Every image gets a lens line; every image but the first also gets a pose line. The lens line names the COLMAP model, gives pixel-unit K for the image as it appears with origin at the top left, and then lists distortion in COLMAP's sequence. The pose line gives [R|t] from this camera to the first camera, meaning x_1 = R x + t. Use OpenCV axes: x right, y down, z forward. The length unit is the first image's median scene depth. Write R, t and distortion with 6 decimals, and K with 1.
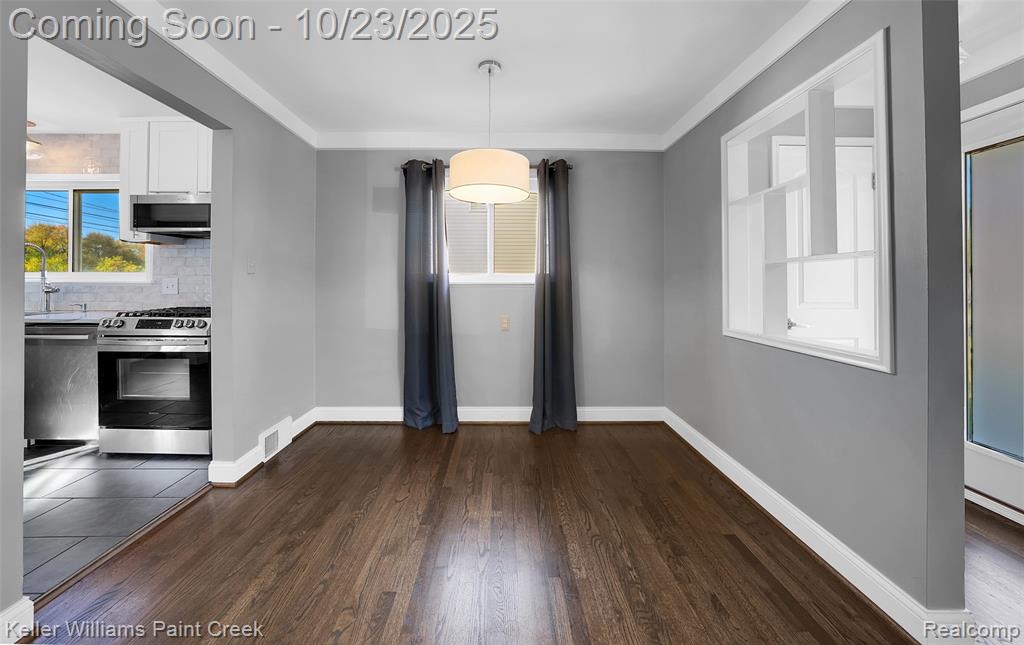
lens RADIAL K [[364.5, 0, 490.3], [0, 364.5, 281.3], [0, 0, 1]] dist [-0.014999, -0.000182]
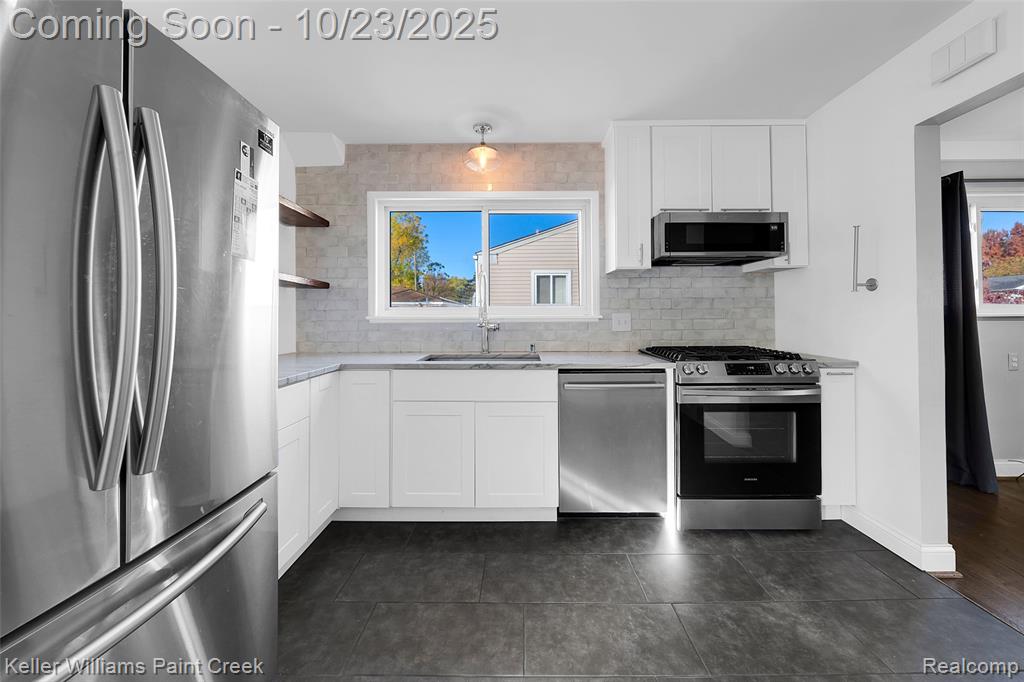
lens RADIAL K [[357.5, 0, 520.9], [0, 357.5, 312.2], [0, 0, 1]] dist [0.002245, 0.000807]
pose [[0.999938, -0.008521, 0.007138, -1.241575], [0.008553, 0.999953, -0.004462, -0.009228], [-0.007099, 0.004523, 0.999965, 0.164548]]
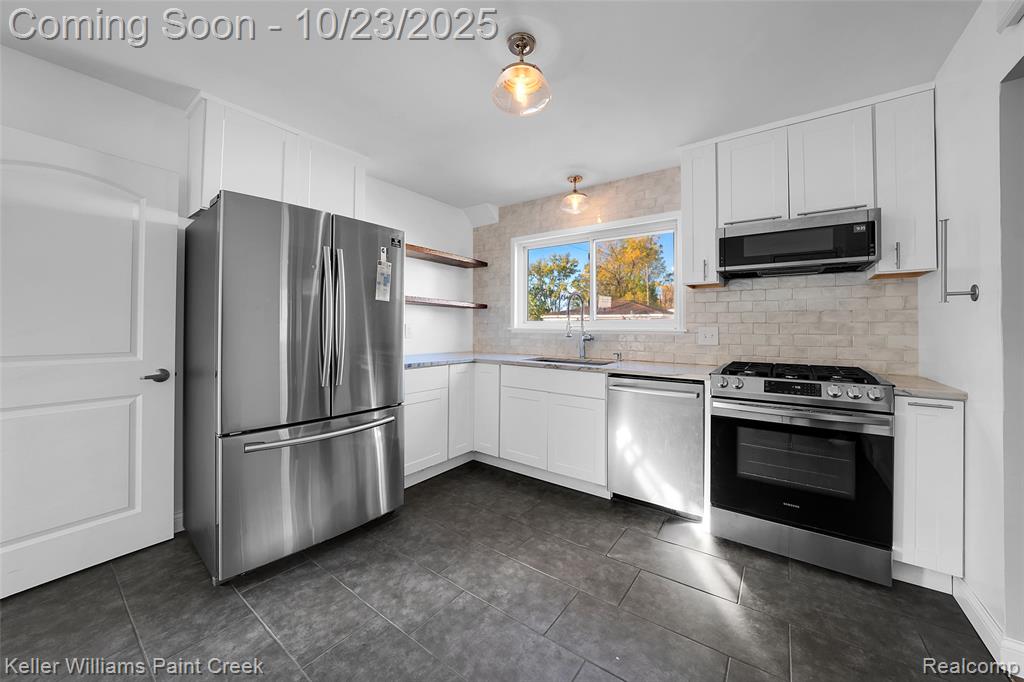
lens RADIAL K [[357.5, 0, 544.4], [0, 357.5, 326.9], [0, 0, 1]] dist [0.002245, 0.000807]
pose [[0.842795, -0.000136, -0.538234, -0.829138], [0.001084, 0.999998, 0.001444, -0.011156], [0.538233, -0.001800, 0.842794, 0.066998]]
